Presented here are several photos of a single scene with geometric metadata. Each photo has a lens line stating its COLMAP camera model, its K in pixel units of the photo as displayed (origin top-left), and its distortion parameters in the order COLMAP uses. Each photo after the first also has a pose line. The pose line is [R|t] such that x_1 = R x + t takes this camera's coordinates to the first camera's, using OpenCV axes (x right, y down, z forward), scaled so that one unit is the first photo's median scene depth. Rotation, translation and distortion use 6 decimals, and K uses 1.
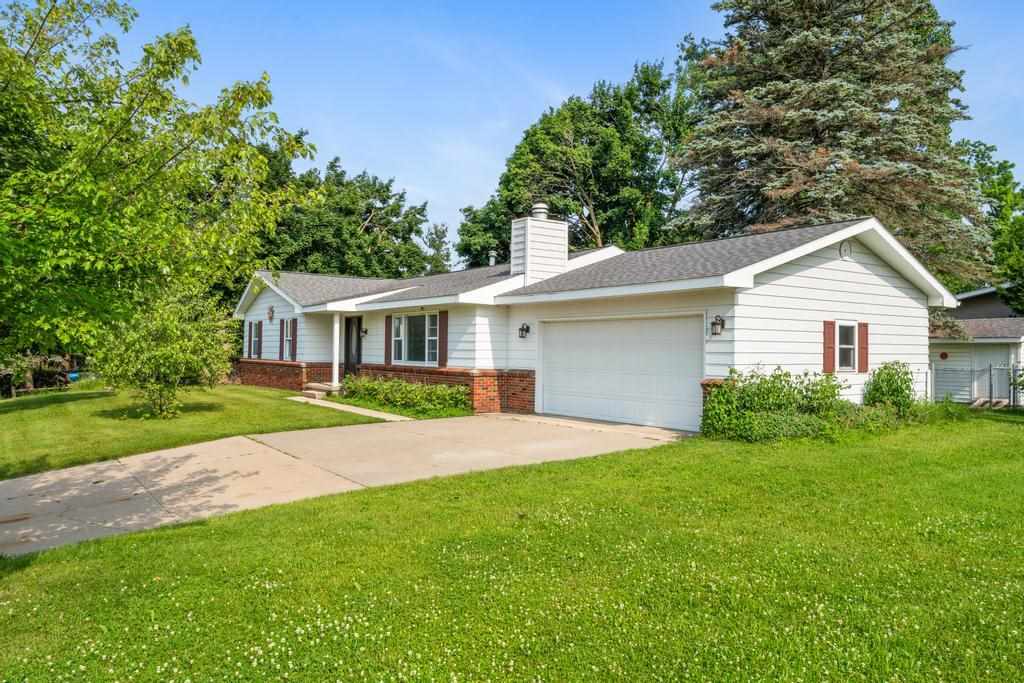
lens RADIAL K [[729.9, 0, 512.0], [0, 729.9, 341.5], [0, 0, 1]] dist [-0.002732, -0.000787]
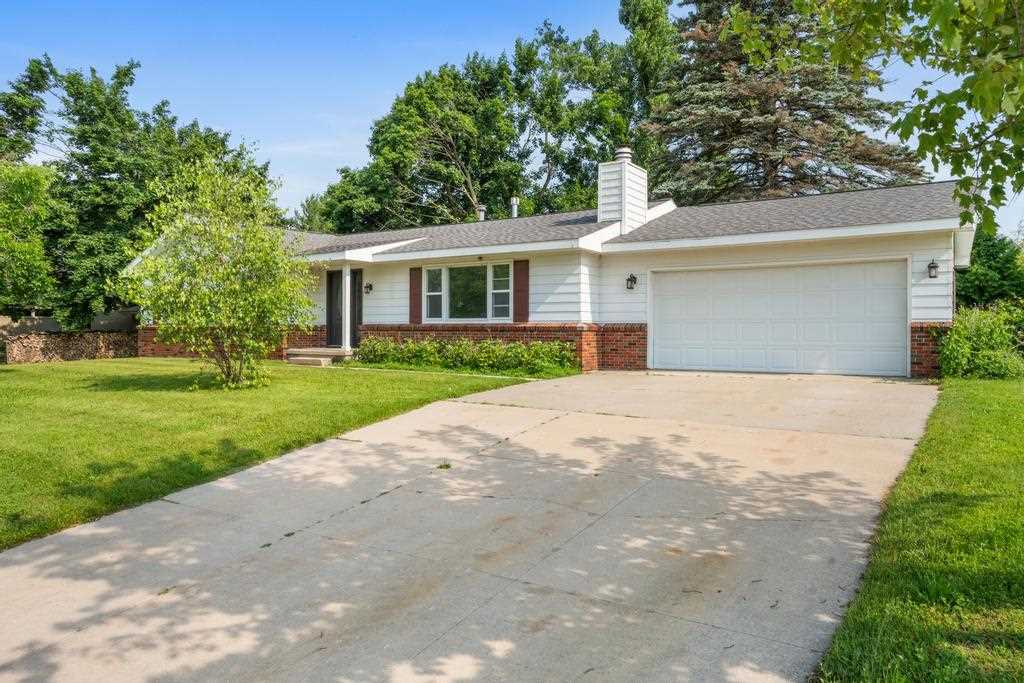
lens RADIAL K [[685.2, 0, 512.0], [0, 685.2, 341.5], [0, 0, 1]] dist [0.003694, 0.000855]
pose [[0.931592, -0.011815, 0.363313, -0.400996], [0.002425, 0.999651, 0.026289, 0.034997], [-0.363497, -0.023609, 0.931296, 0.216143]]
